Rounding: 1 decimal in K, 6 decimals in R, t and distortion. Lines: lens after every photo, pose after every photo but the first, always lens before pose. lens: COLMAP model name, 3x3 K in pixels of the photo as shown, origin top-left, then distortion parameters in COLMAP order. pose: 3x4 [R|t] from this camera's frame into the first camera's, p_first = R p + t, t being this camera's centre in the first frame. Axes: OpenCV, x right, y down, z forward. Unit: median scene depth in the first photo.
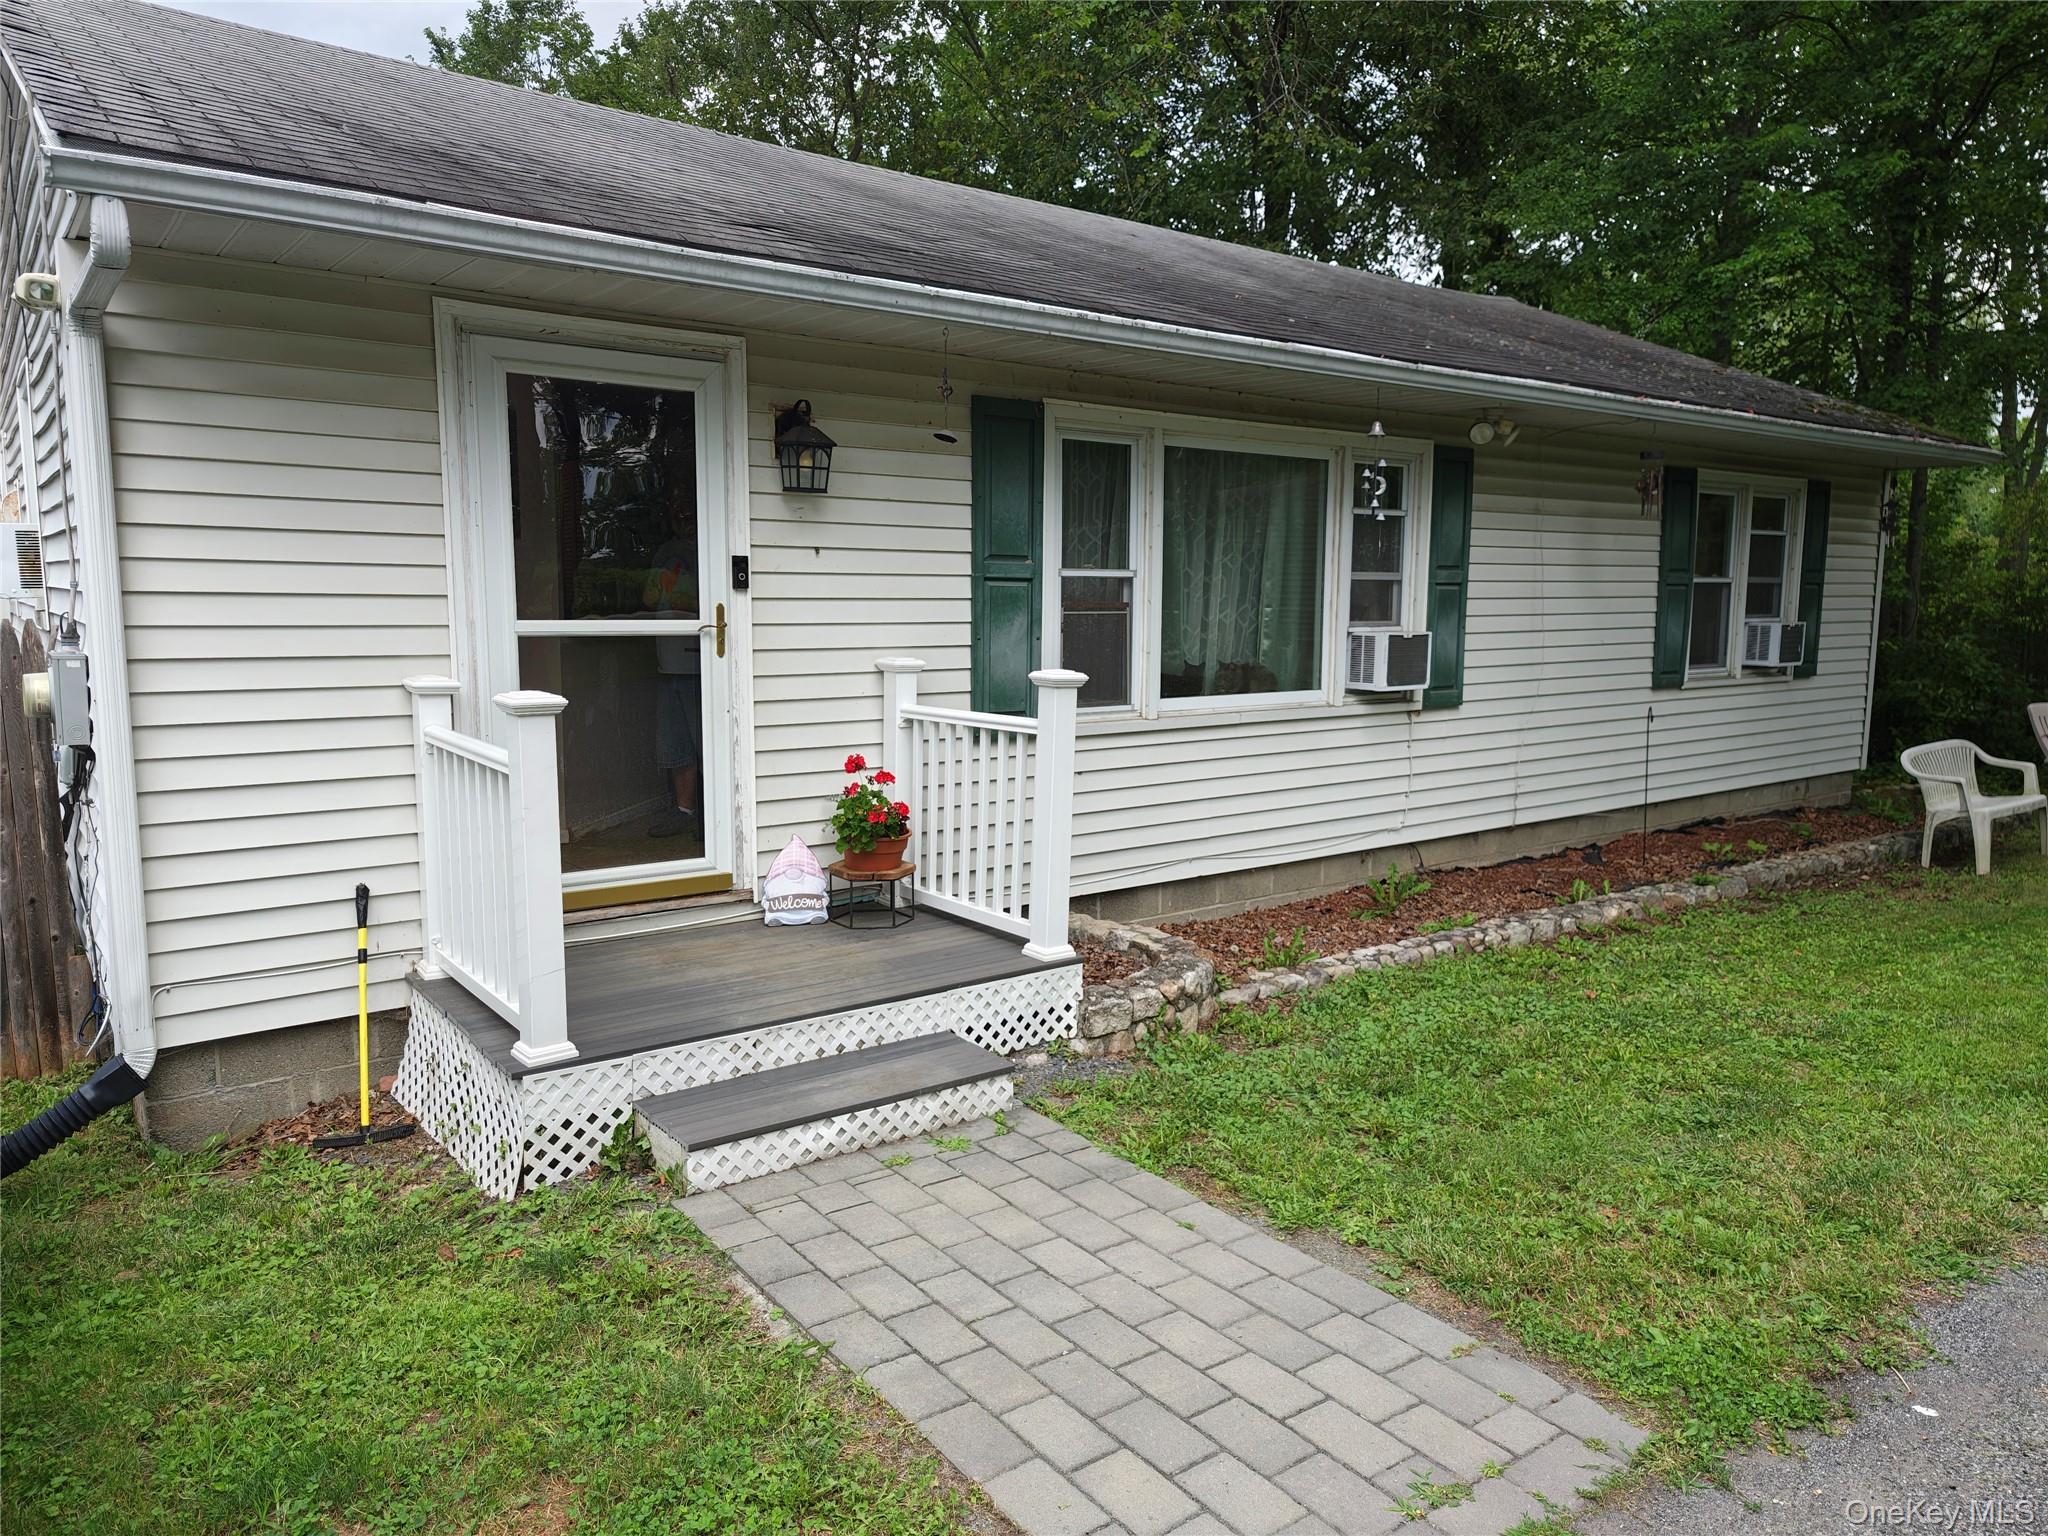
lens RADIAL K [[1412.0, 0, 1024.0], [0, 1412.0, 768.0], [0, 0, 1]] dist [0.031750, -0.001580]
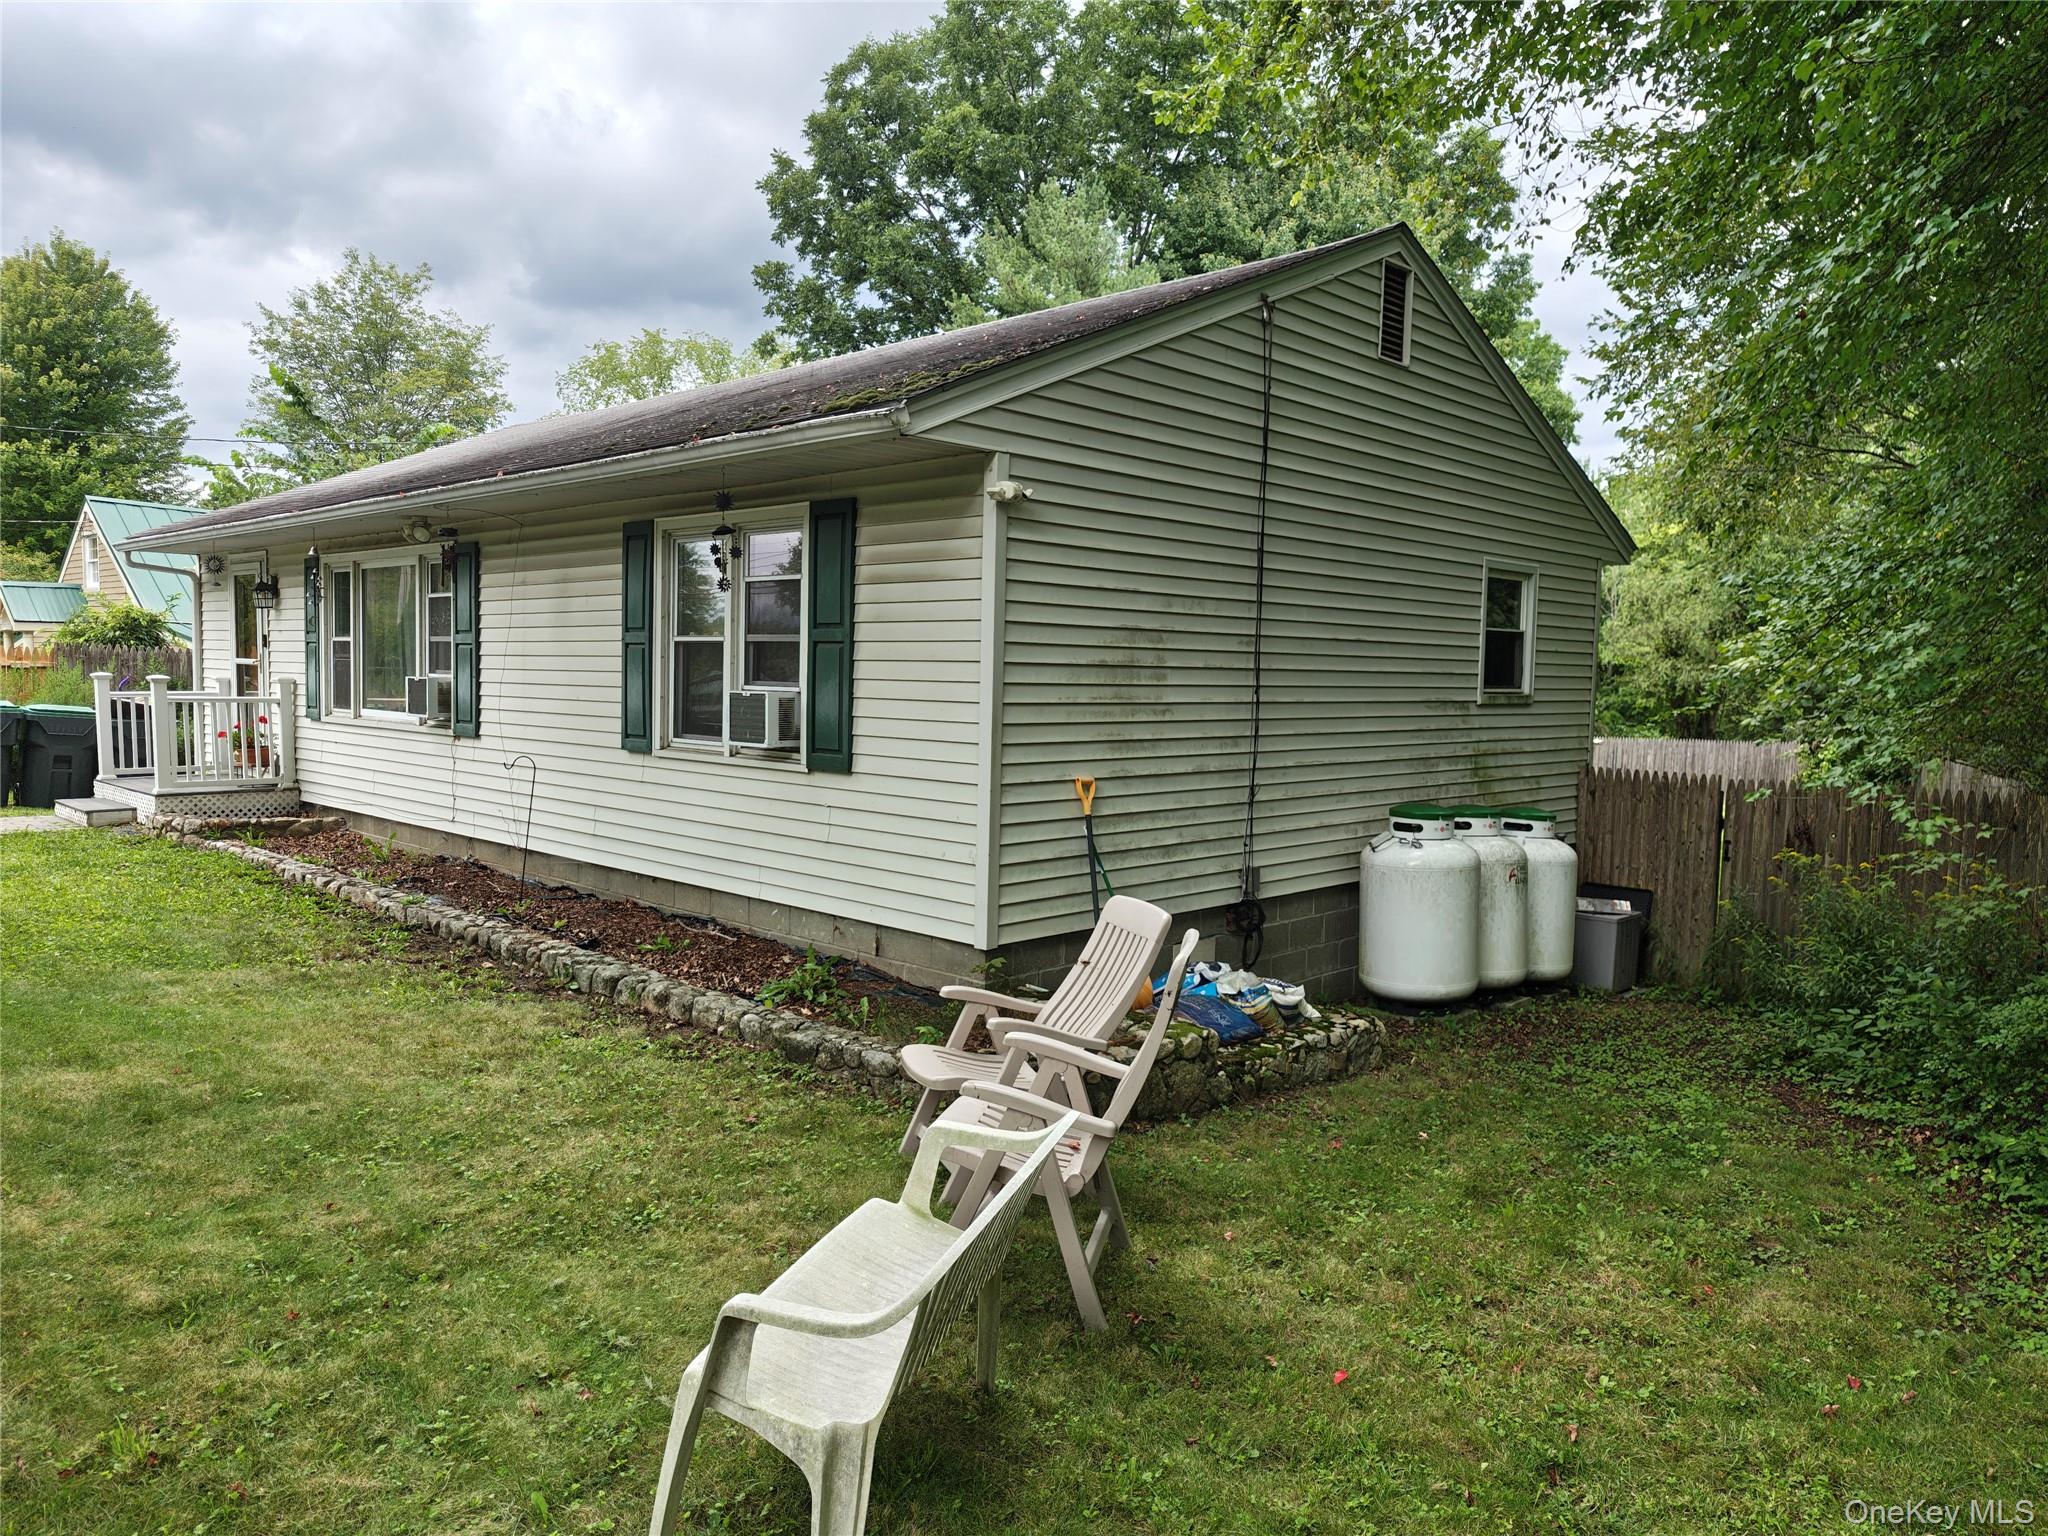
lens RADIAL K [[1412.0, 0, 1024.0], [0, 1412.0, 768.0], [0, 0, 1]] dist [0.031750, -0.001580]
pose [[0.151865, 0.070318, -0.985897, 1.405671], [-0.135127, 0.989578, 0.049766, -0.125845], [0.979121, 0.125664, 0.159784, 1.096058]]
